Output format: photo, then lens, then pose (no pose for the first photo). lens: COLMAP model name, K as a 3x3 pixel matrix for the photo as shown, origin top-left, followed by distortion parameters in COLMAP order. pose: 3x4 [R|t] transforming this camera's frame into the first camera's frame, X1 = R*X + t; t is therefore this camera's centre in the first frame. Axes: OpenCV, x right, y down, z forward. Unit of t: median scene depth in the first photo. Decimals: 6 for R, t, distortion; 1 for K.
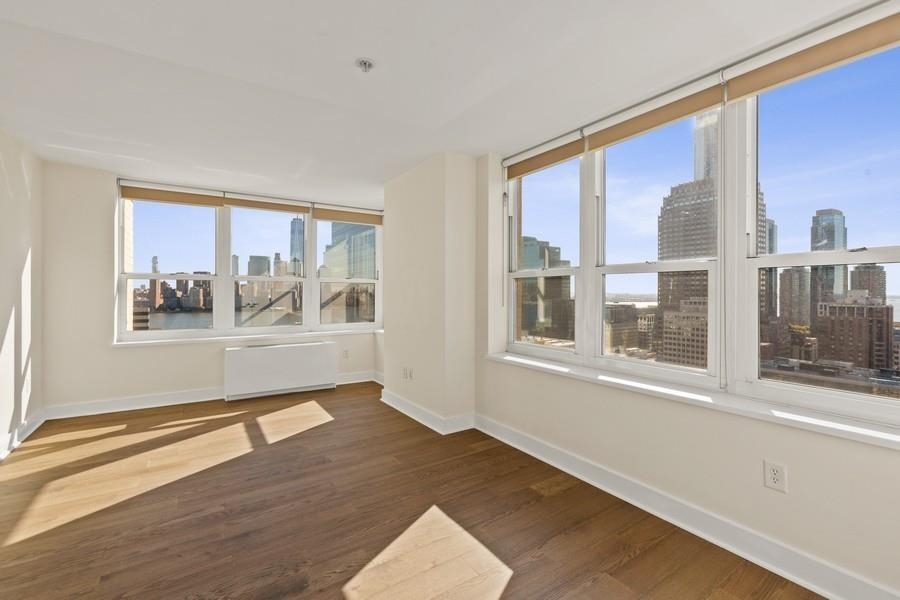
lens RADIAL K [[396.7, 0, 450.3], [0, 396.7, 291.6], [0, 0, 1]] dist [-0.003368, 0.000436]
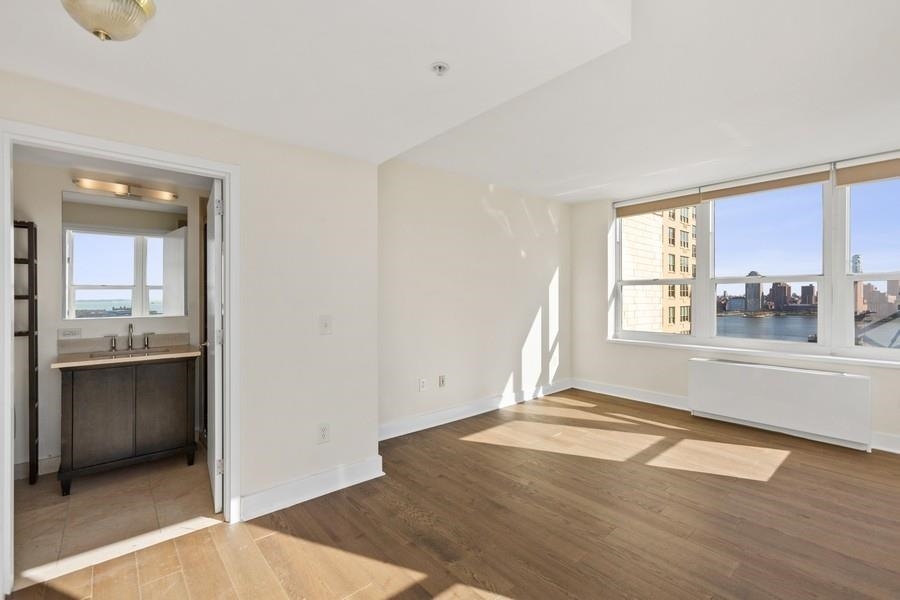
lens RADIAL K [[396.7, 0, 448.3], [0, 396.7, 301.0], [0, 0, 1]] dist [-0.003368, 0.000436]
pose [[0.124766, 0.010009, -0.992136, 0.387971], [0.002608, 0.999942, 0.010416, 0.000300], [0.992183, -0.003887, 0.124733, 0.453334]]
